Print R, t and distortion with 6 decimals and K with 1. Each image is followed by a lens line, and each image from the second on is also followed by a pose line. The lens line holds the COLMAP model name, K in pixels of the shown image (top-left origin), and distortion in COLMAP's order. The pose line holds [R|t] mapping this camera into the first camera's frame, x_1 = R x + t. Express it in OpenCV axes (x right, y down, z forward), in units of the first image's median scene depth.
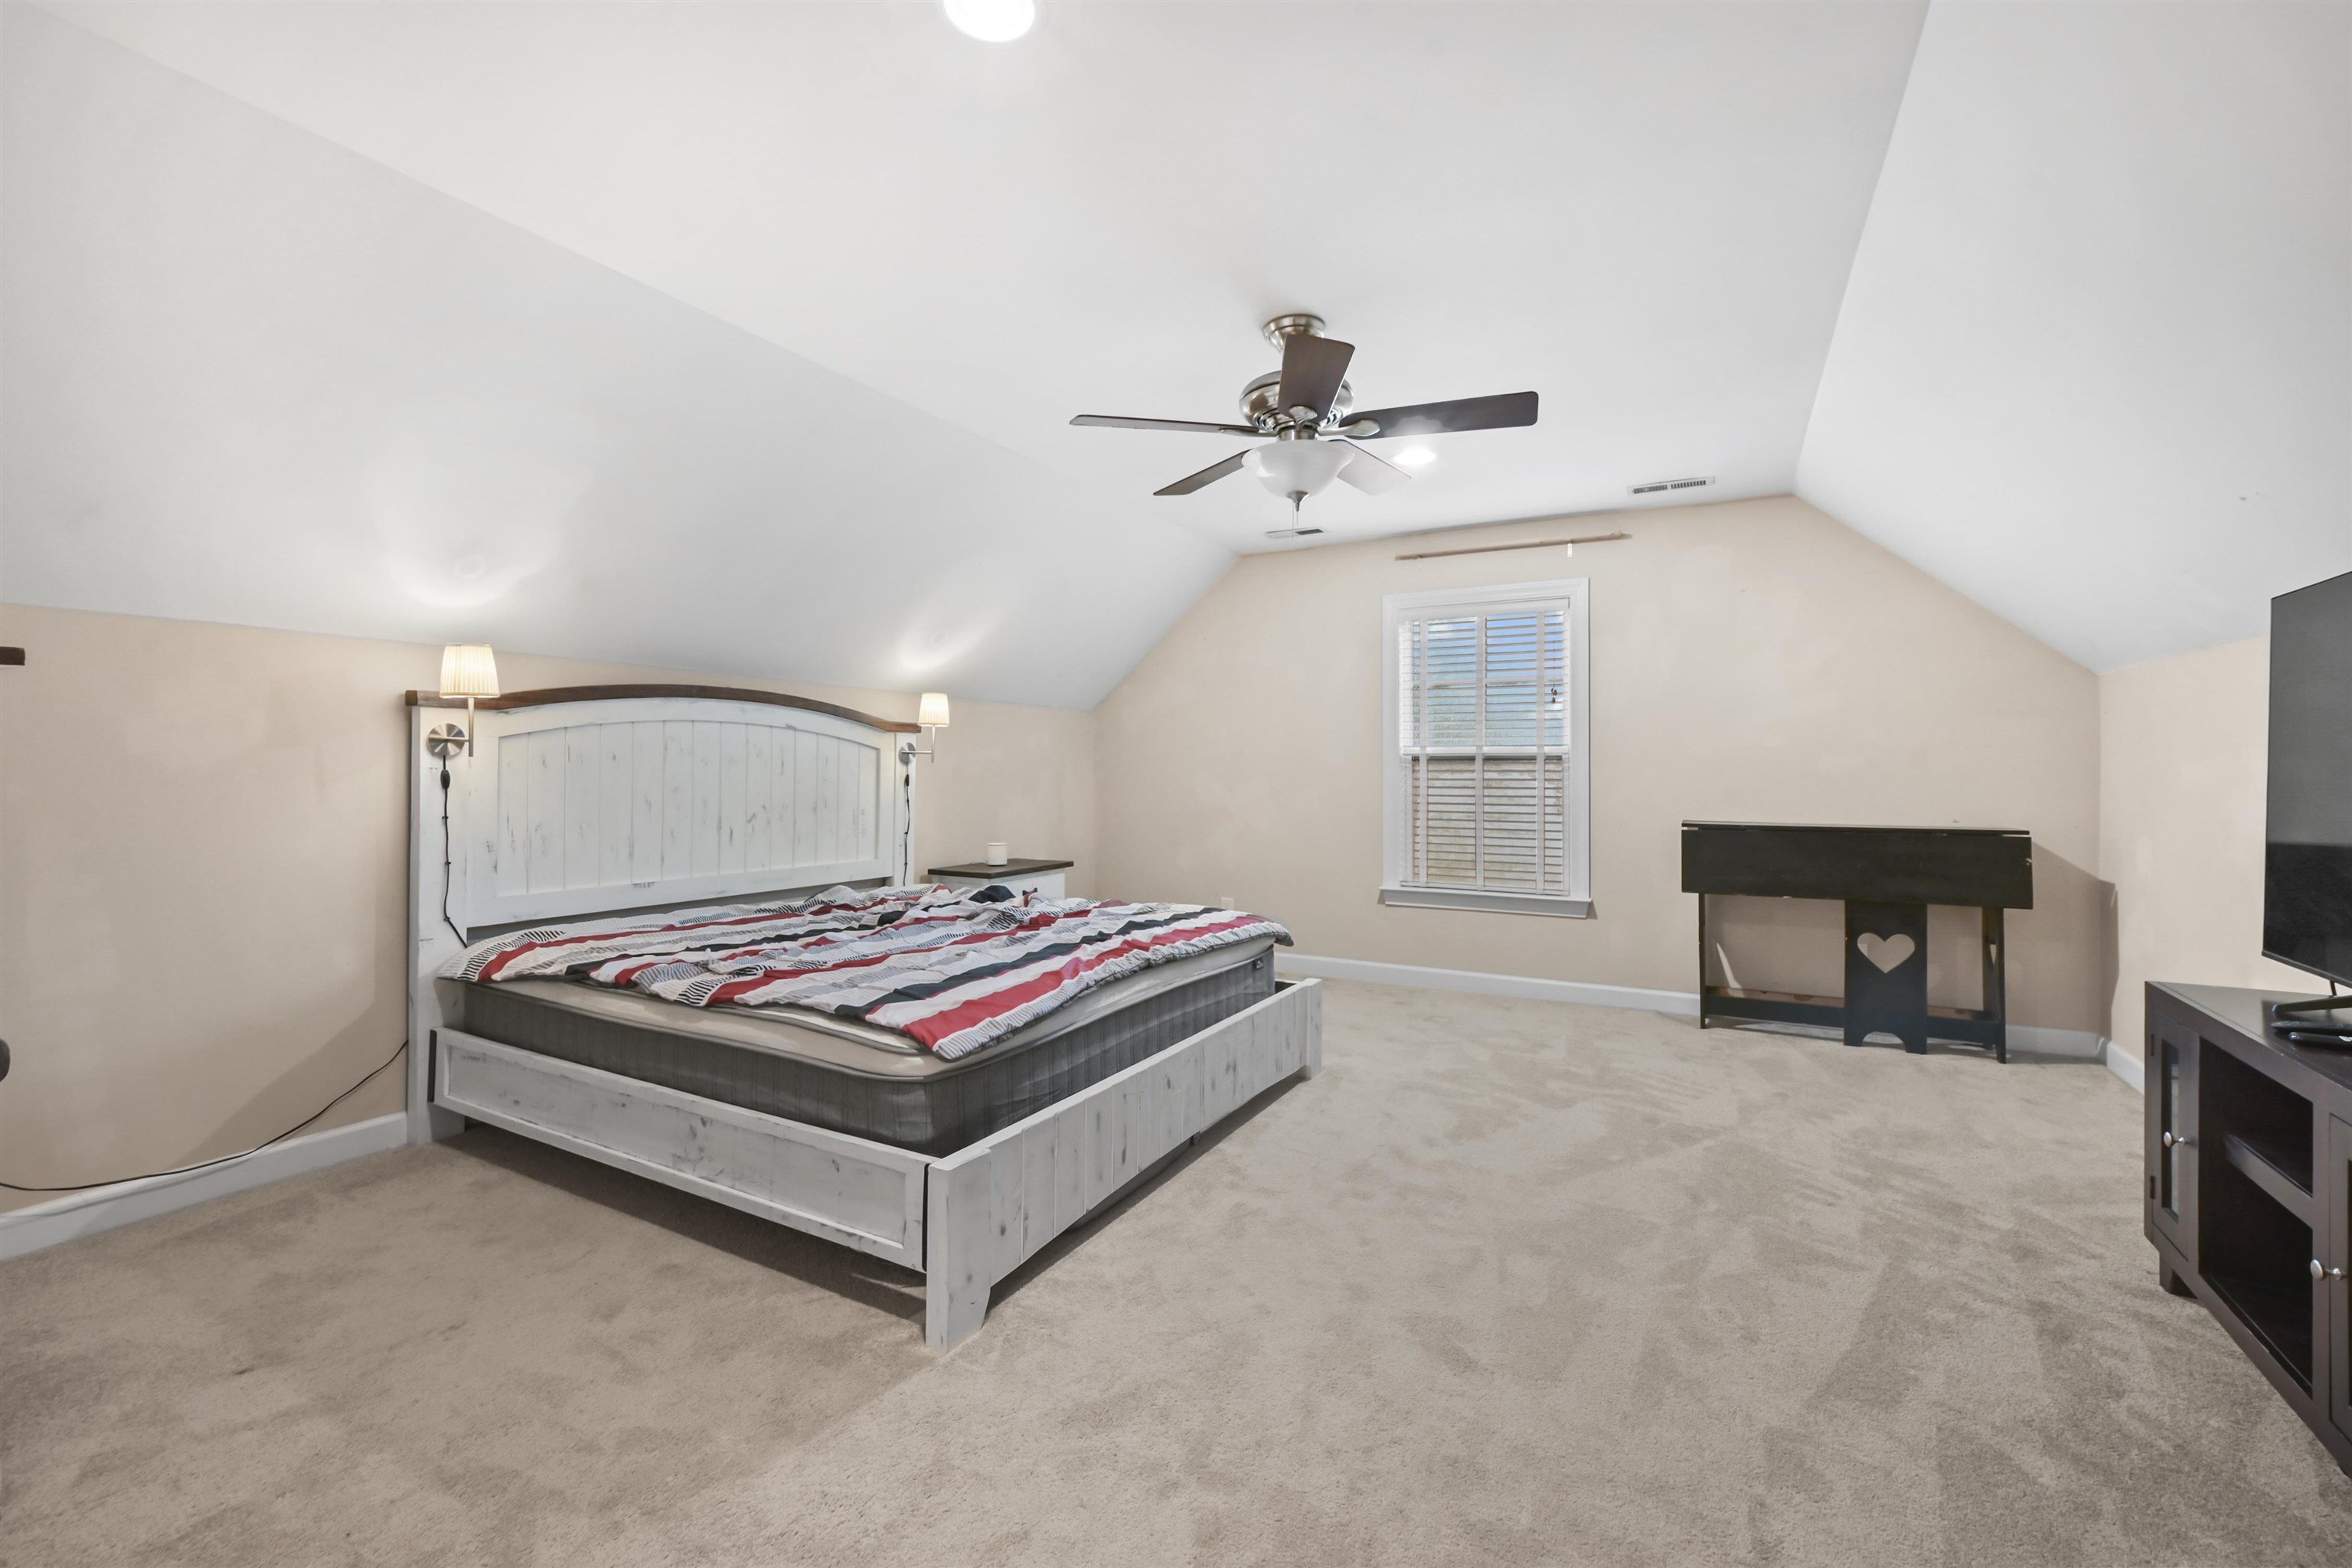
lens RADIAL K [[977.2, 0, 1176.4], [0, 977.2, 771.9], [0, 0, 1]] dist [0.021474, -0.000004]
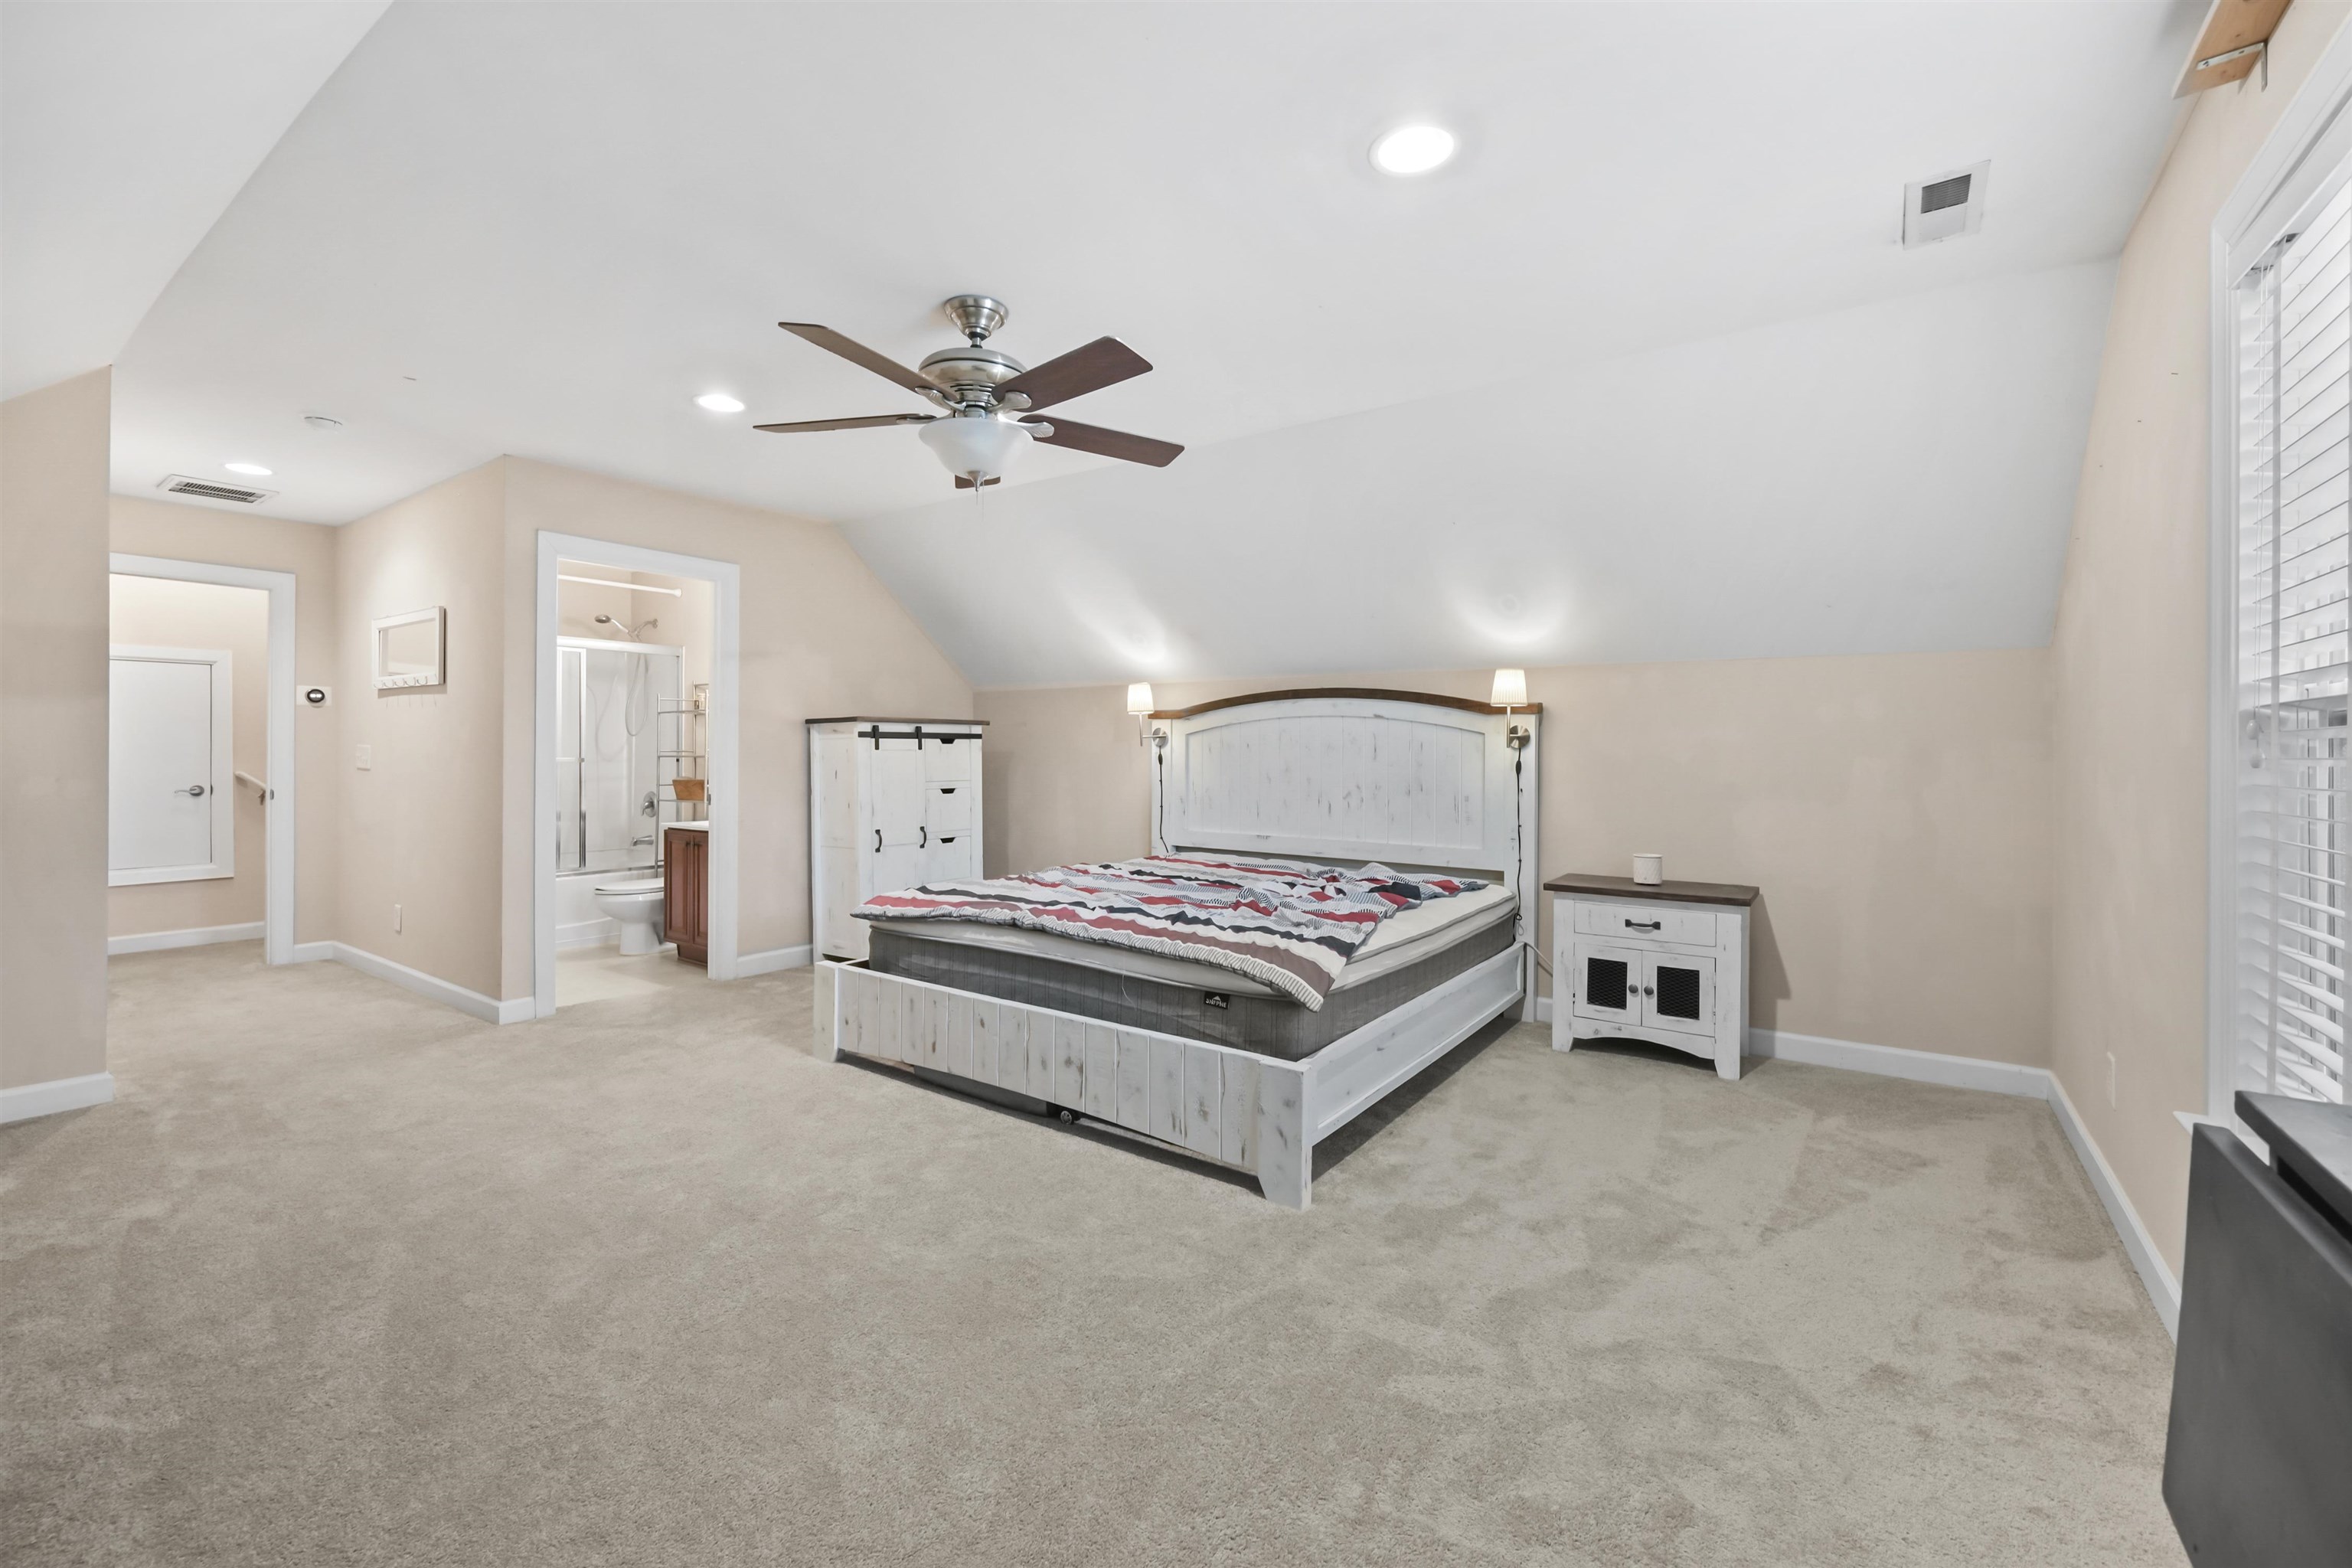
lens RADIAL K [[990.3, 0, 1180.3], [0, 990.3, 767.6], [0, 0, 1]] dist [-0.000926, -0.000052]
pose [[-0.106228, 0.012303, -0.994266, 0.967075], [-0.008092, 0.999880, 0.013237, -0.000688], [0.994309, 0.009452, -0.106116, 1.162146]]
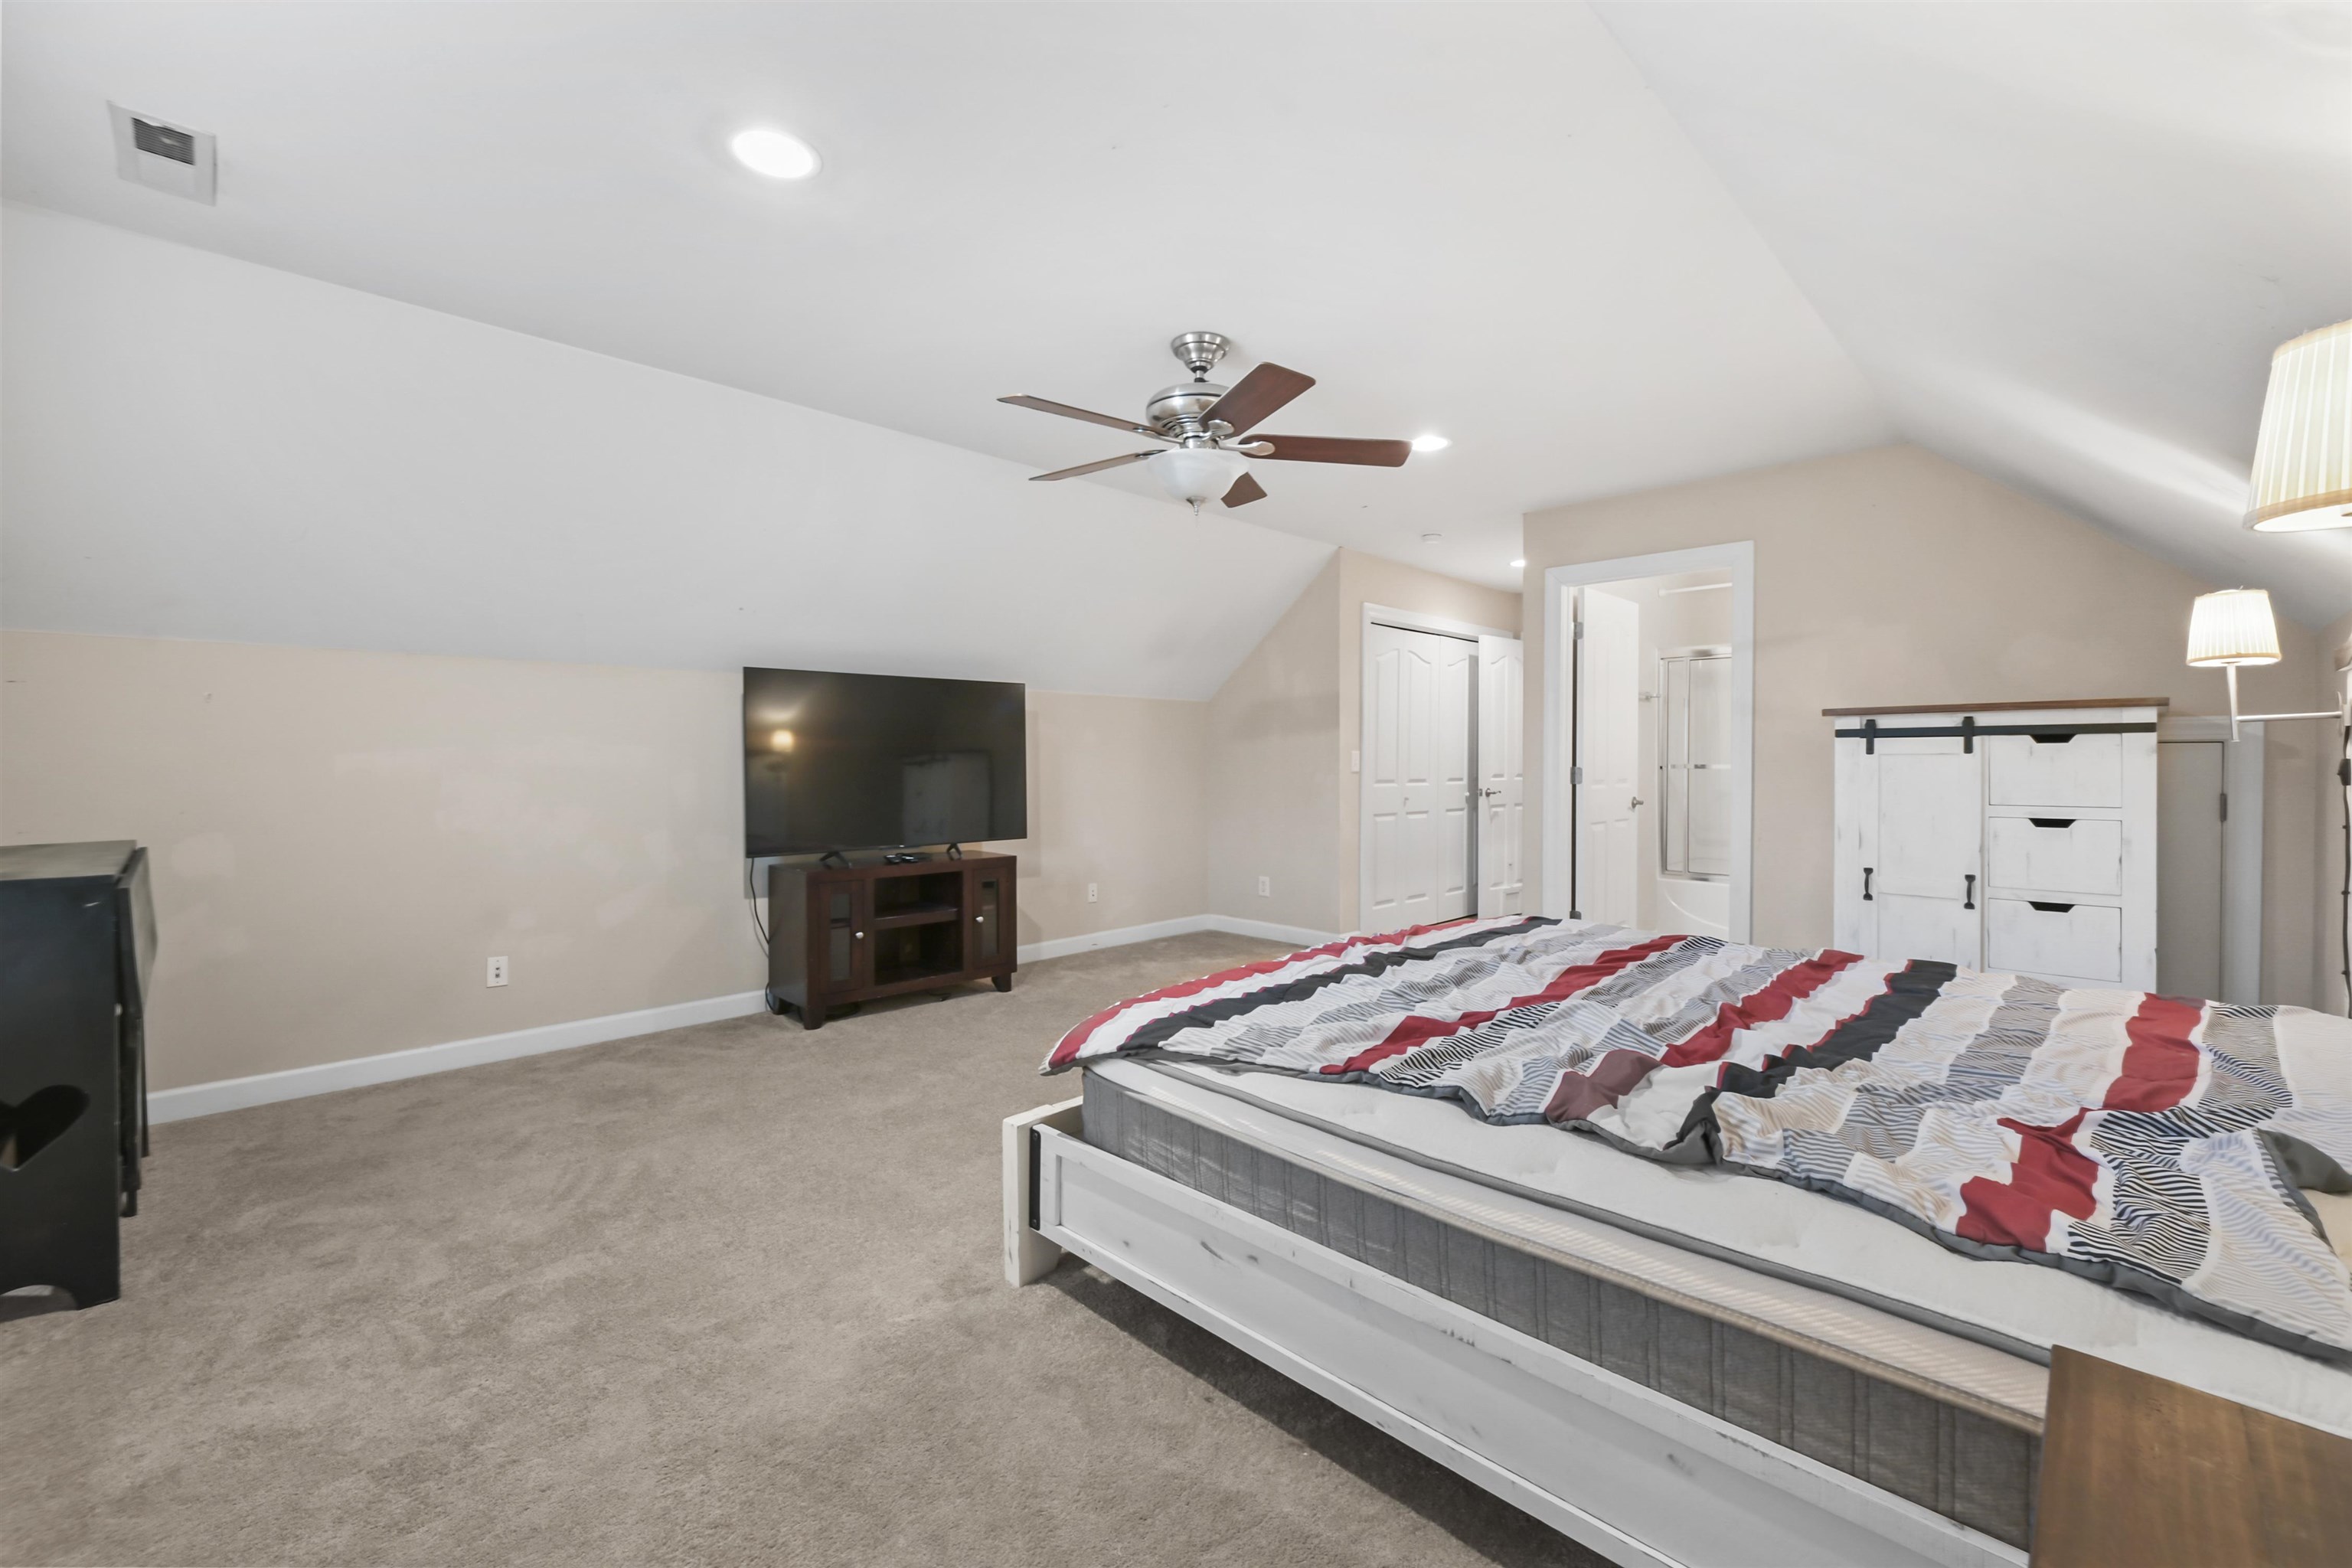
lens RADIAL K [[964.1, 0, 1168.0], [0, 964.1, 774.6], [0, 0, 1]] dist [0.002429, 0.000097]
pose [[-0.958677, -0.005486, 0.284443, -0.127378], [0.000643, 0.999770, 0.021449, -0.005331], [-0.284495, 0.020745, -0.958453, 1.786348]]
